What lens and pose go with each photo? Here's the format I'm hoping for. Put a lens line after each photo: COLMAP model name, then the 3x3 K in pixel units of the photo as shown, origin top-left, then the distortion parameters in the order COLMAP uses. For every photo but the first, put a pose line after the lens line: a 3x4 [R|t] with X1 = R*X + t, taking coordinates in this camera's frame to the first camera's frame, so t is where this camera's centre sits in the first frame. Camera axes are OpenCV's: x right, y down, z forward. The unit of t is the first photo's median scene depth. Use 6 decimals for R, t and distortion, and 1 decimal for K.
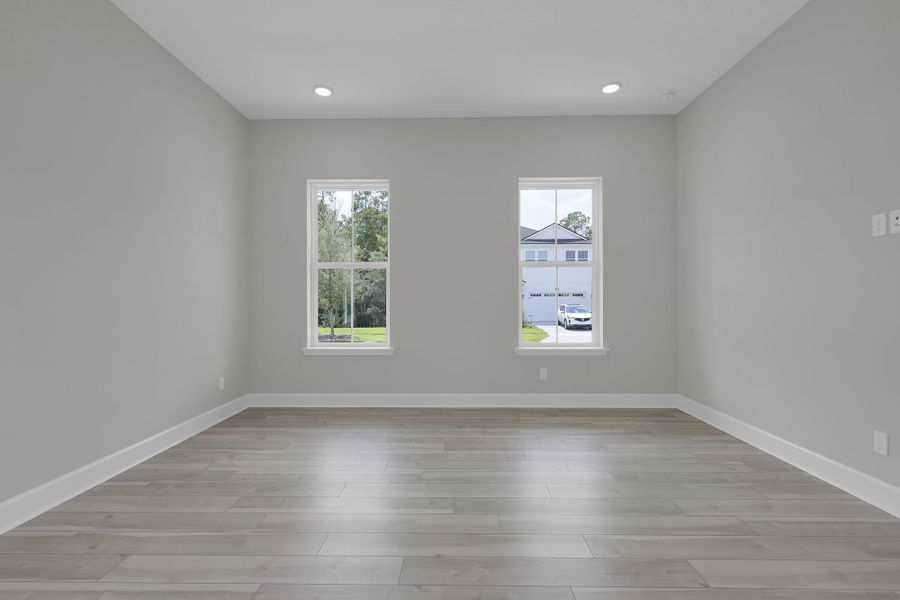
lens RADIAL K [[418.4, 0, 450.8], [0, 418.4, 296.1], [0, 0, 1]] dist [0.000429, 0.000013]
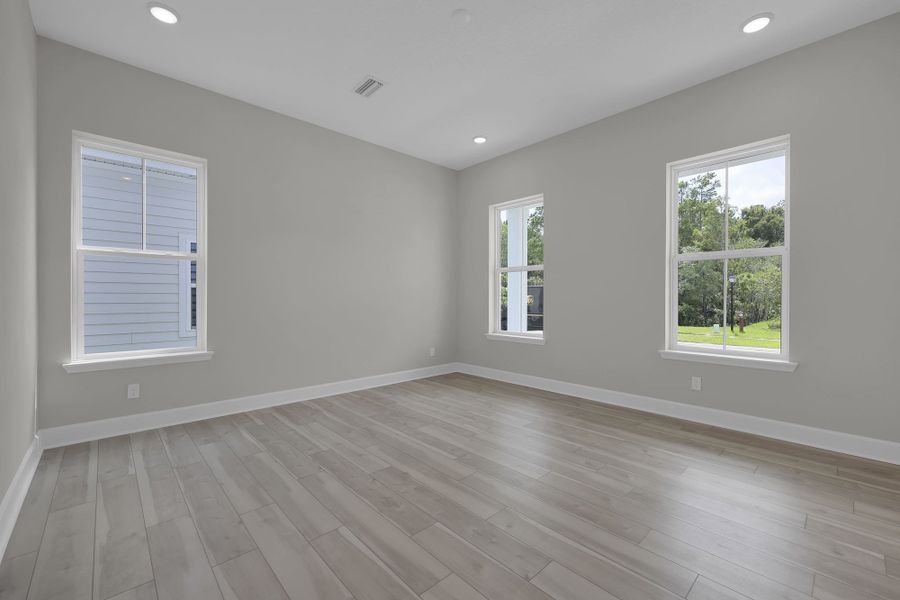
lens RADIAL K [[383.1, 0, 454.3], [0, 383.1, 296.0], [0, 0, 1]] dist [-0.000175, 0.000209]
pose [[0.684575, 0.000152, -0.728943, 0.535729], [0.004236, 0.999982, 0.004186, -0.000116], [0.728930, -0.005954, 0.684562, 0.108638]]
